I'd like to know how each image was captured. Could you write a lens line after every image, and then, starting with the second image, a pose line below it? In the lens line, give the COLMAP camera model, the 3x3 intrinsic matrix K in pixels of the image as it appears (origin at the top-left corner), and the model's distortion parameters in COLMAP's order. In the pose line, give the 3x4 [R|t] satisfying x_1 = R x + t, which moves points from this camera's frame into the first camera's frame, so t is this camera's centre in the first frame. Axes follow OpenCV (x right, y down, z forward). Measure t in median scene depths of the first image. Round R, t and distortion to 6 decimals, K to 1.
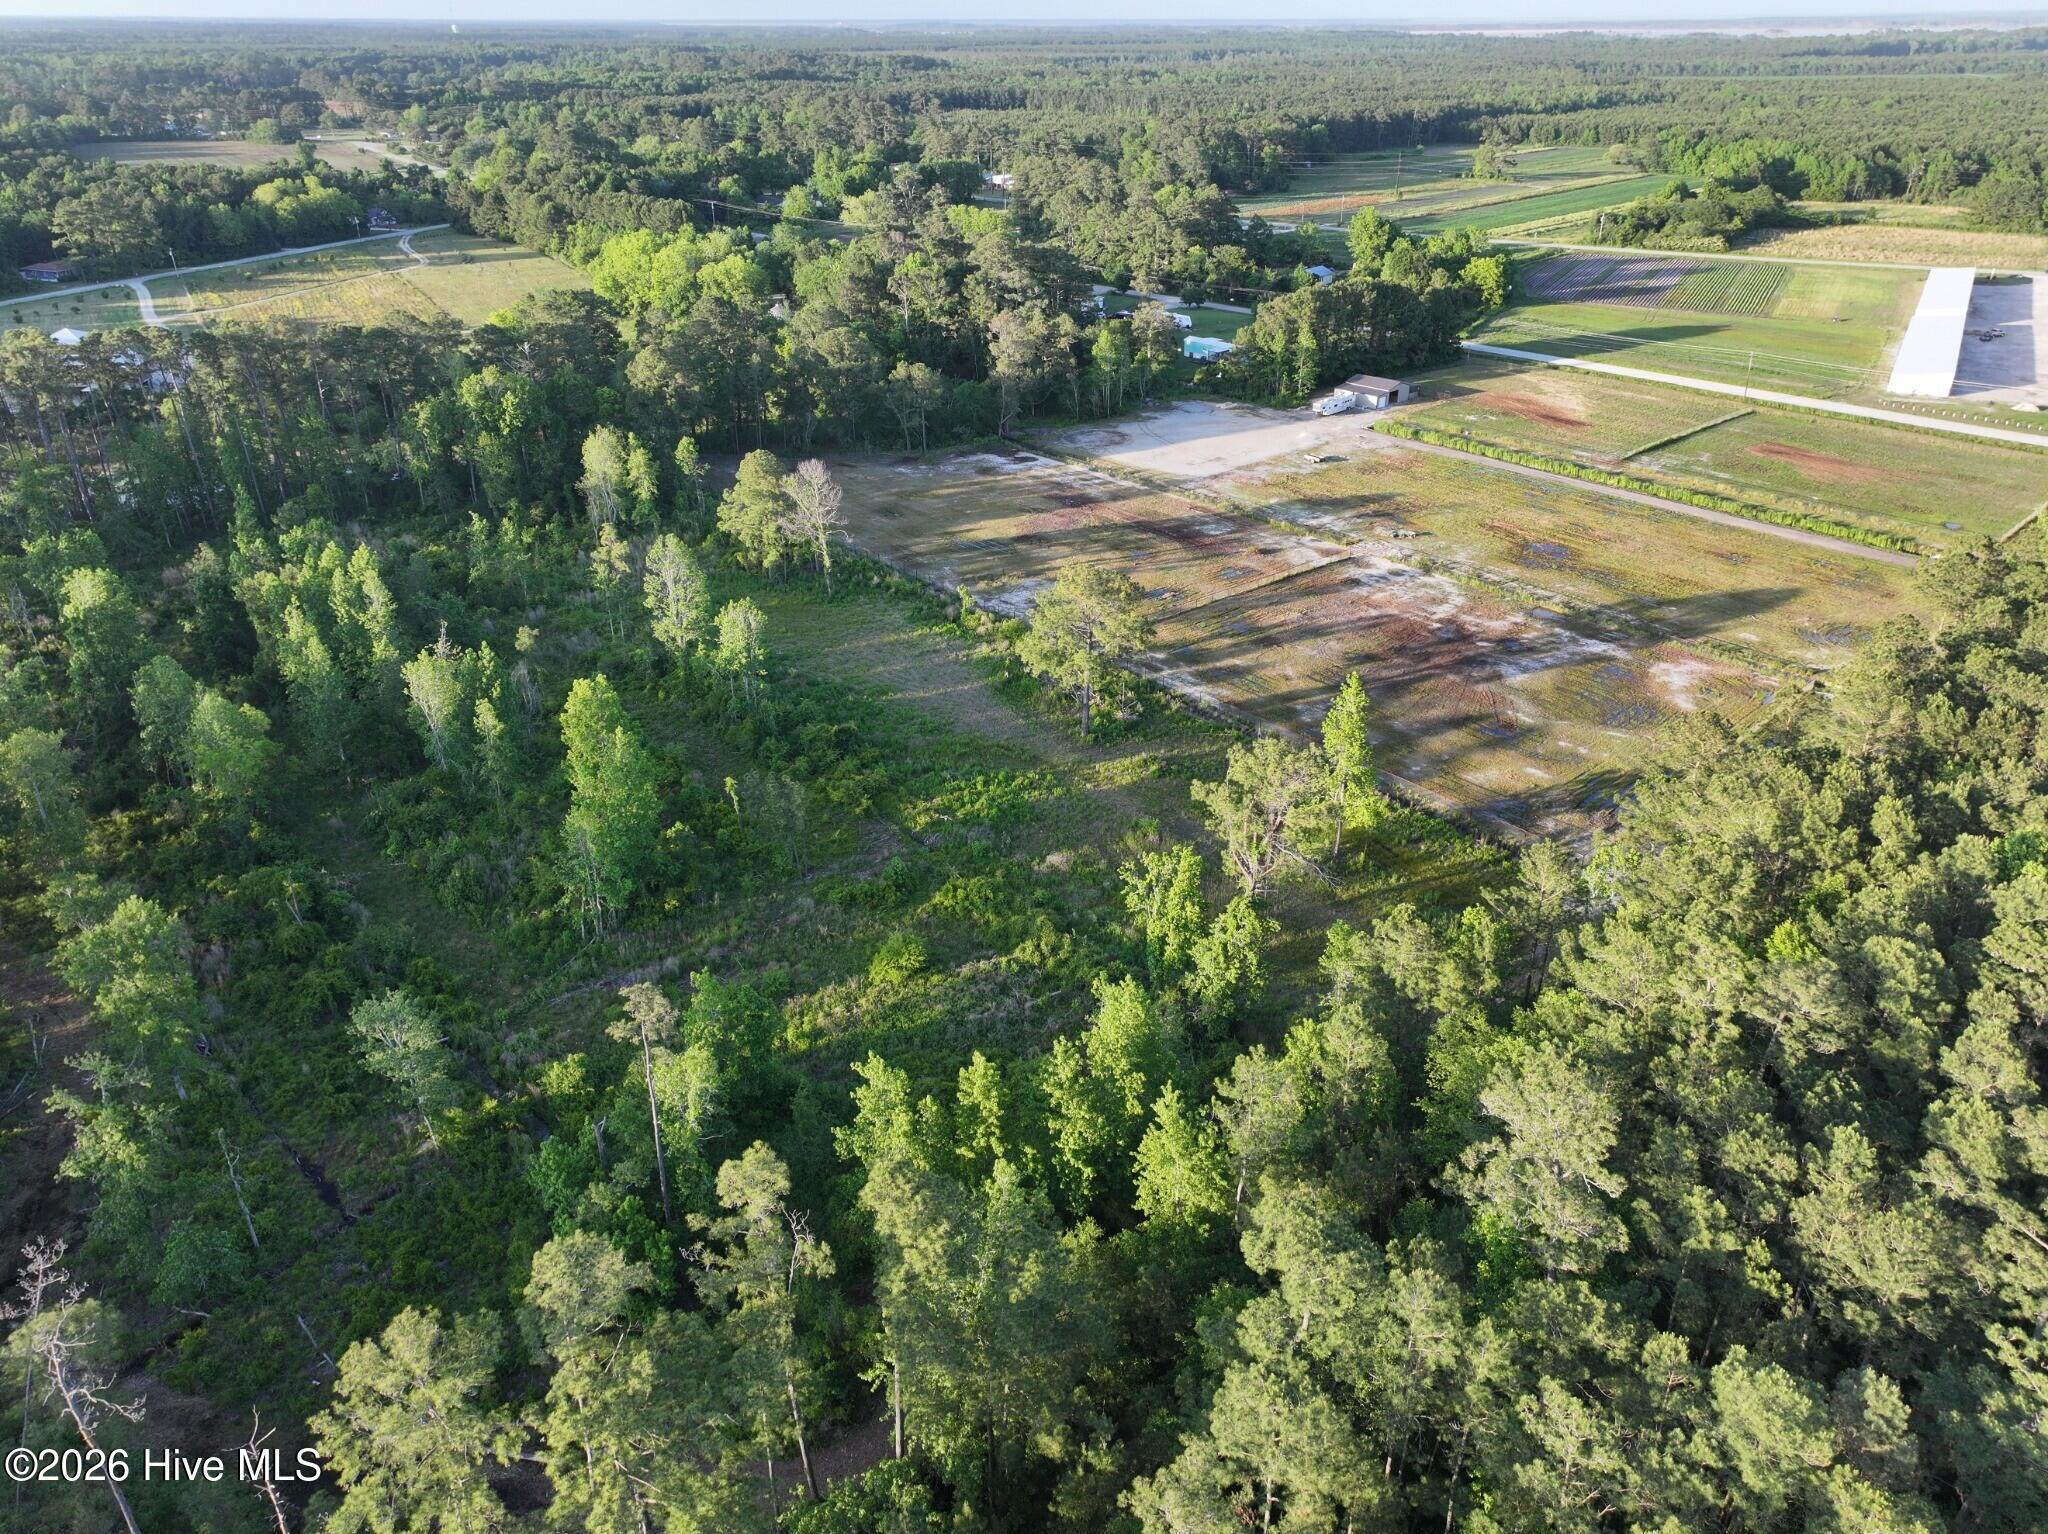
lens RADIAL K [[1430.3, 0, 1032.7], [0, 1430.3, 765.1], [0, 0, 1]] dist [-0.001112, 0.020862]
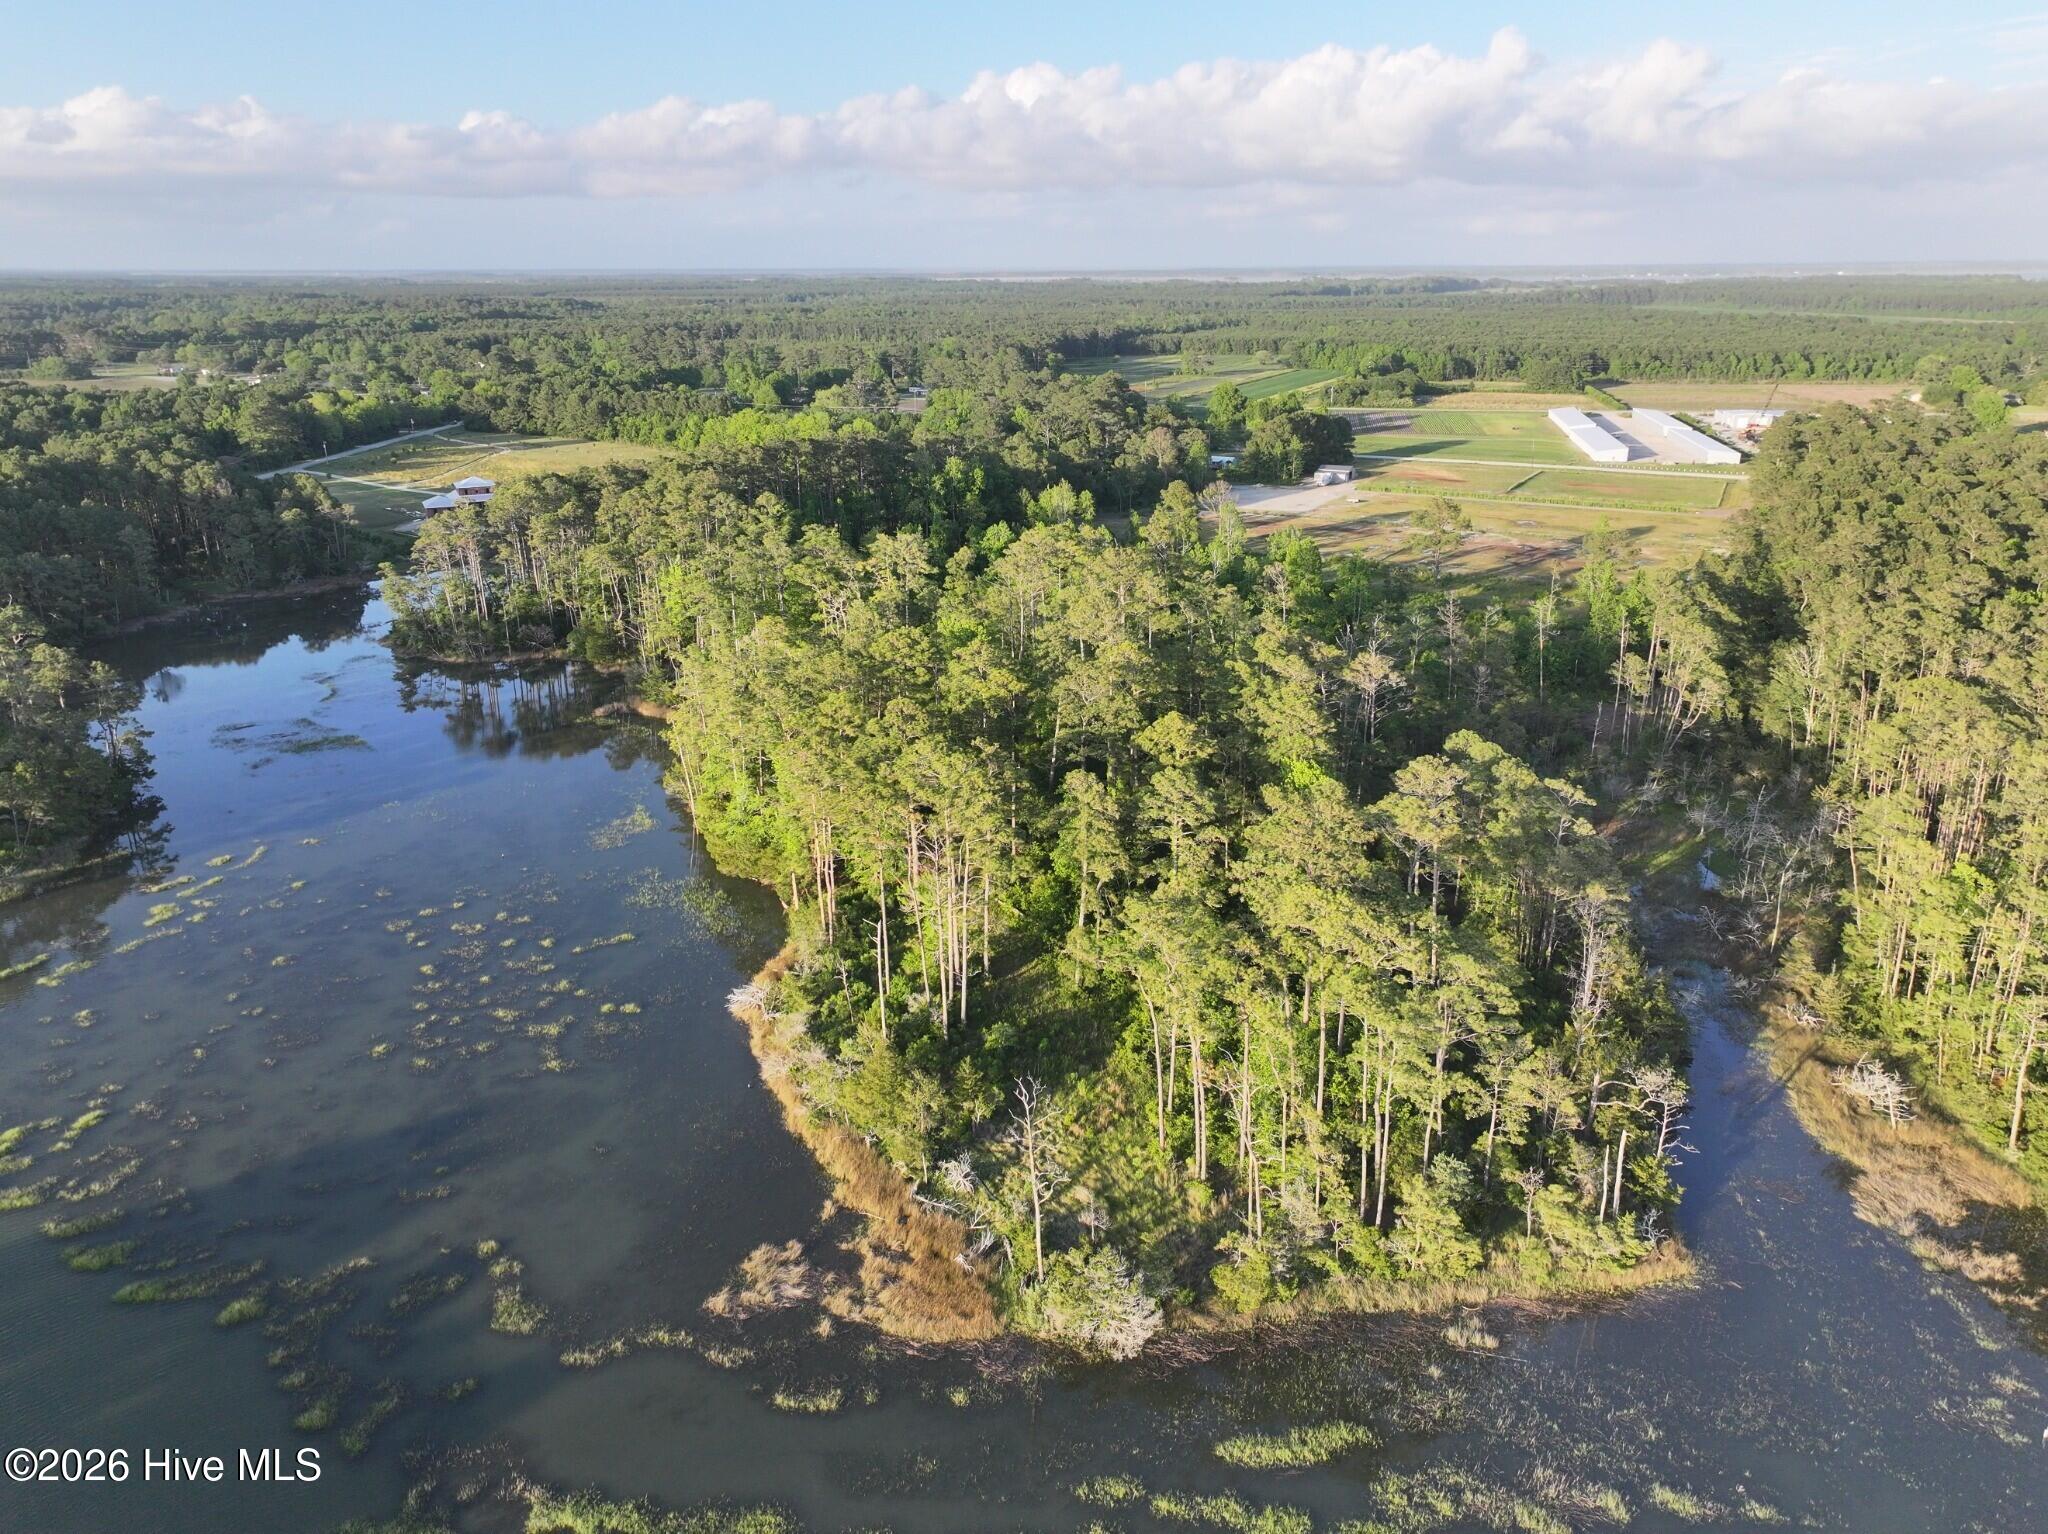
lens RADIAL K [[1430.3, 0, 1032.7], [0, 1430.3, 765.1], [0, 0, 1]] dist [-0.001112, 0.020862]
pose [[0.947479, -0.107644, 0.301157, -0.587190], [0.150447, 0.980976, -0.122688, 0.202521], [-0.282221, 0.161553, 0.945649, -0.371206]]
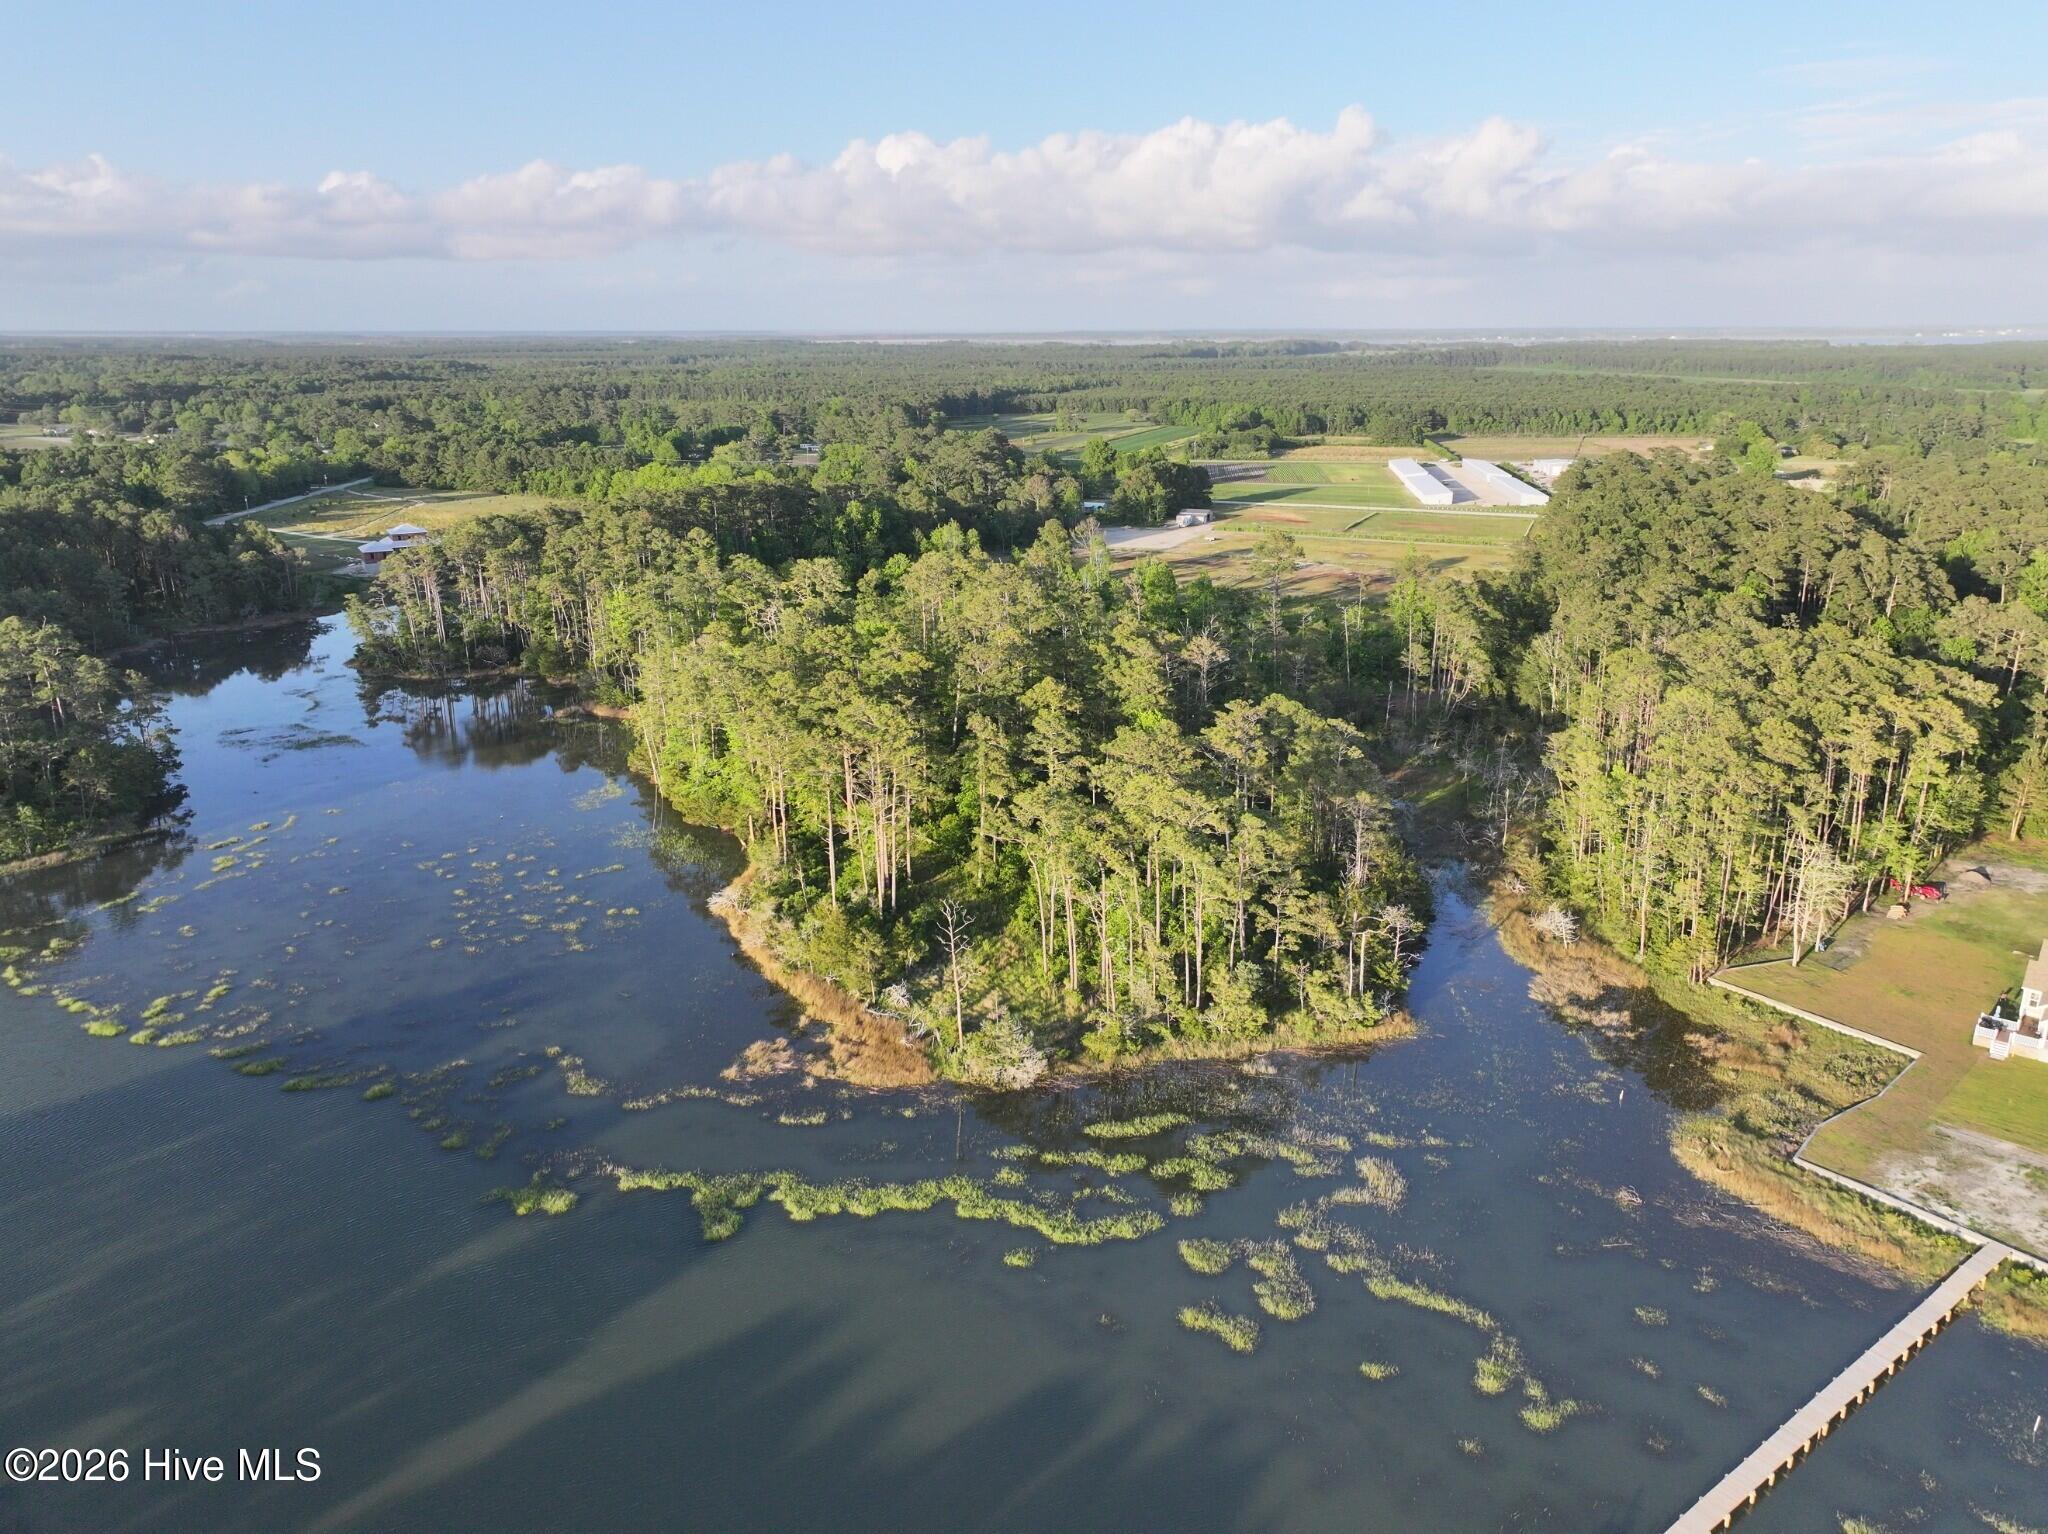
lens RADIAL K [[1430.3, 0, 1032.7], [0, 1430.3, 765.1], [0, 0, 1]] dist [-0.001112, 0.020862]
pose [[0.918116, -0.116889, 0.378682, -0.643451], [0.184793, 0.971548, -0.148141, 0.262534], [-0.350592, 0.205988, 0.913594, -0.494097]]
